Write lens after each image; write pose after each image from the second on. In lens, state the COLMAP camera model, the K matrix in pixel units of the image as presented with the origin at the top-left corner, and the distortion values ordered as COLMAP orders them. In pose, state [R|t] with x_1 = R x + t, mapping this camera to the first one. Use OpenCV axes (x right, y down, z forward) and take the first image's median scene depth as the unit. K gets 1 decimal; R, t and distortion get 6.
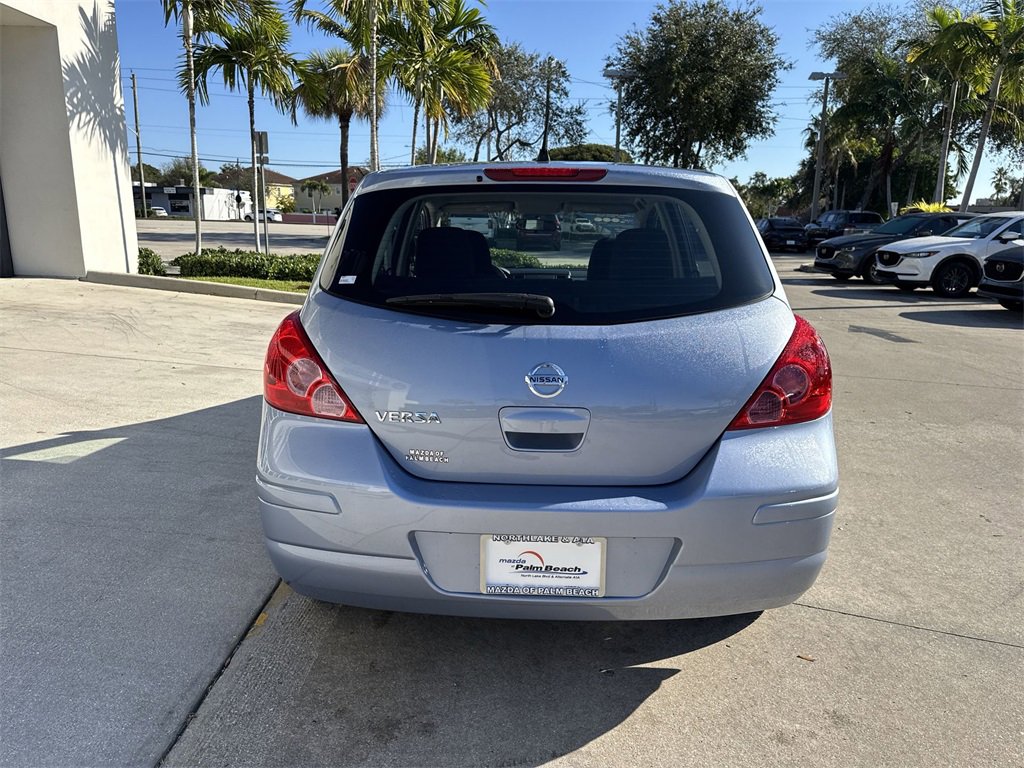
lens RADIAL K [[713.7, 0, 505.1], [0, 713.7, 383.3], [0, 0, 1]] dist [0.054114, -0.074610]
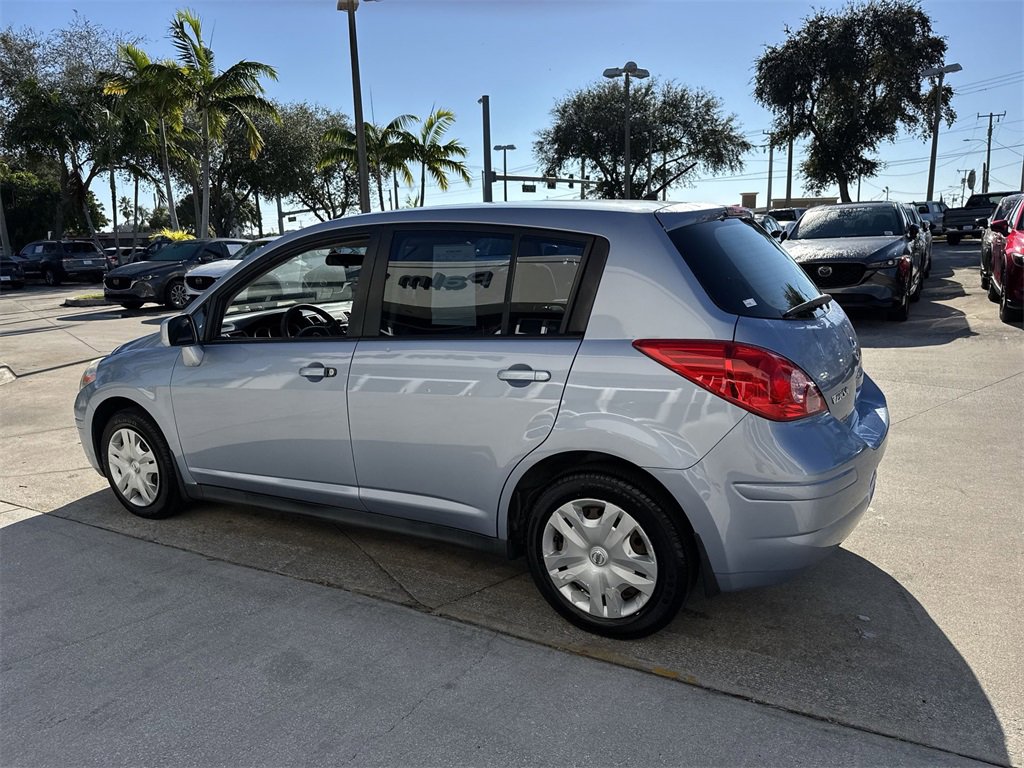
lens RADIAL K [[713.3, 0, 498.9], [0, 713.3, 389.2], [0, 0, 1]] dist [0.062155, -0.073594]
pose [[0.497012, -0.210068, 0.841933, -0.072766], [0.235079, 0.966568, 0.102393, -0.011405], [-0.835295, 0.147030, 0.529778, 0.038409]]
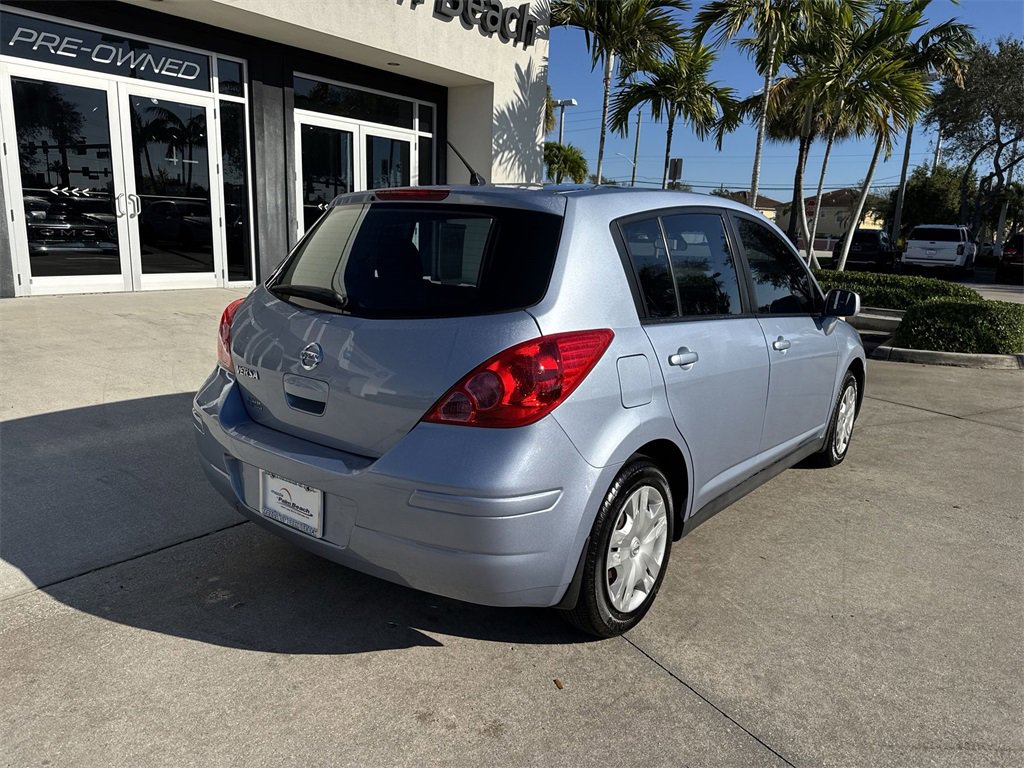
lens RADIAL K [[718.2, 0, 509.6], [0, 718.2, 394.4], [0, 0, 1]] dist [-0.003514, -0.008747]
pose [[0.806471, 0.138763, -0.574761, 0.048571], [-0.149116, 0.988383, 0.029392, -0.001066], [0.572162, 0.062002, 0.817793, 0.008709]]
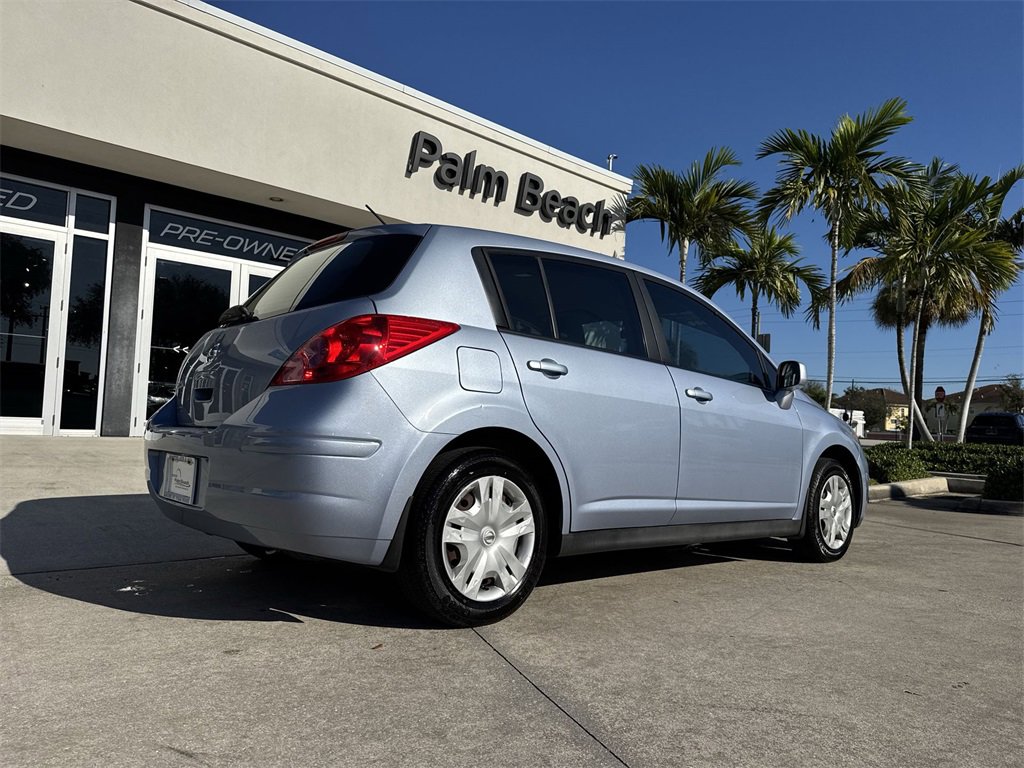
lens RADIAL K [[713.7, 0, 505.1], [0, 713.7, 383.3], [0, 0, 1]] dist [0.054114, -0.074610]
pose [[0.688821, -0.037108, -0.723981, 0.070715], [-0.183810, 0.957113, -0.223940, 0.012770], [0.701241, 0.287330, 0.652459, 0.021596]]
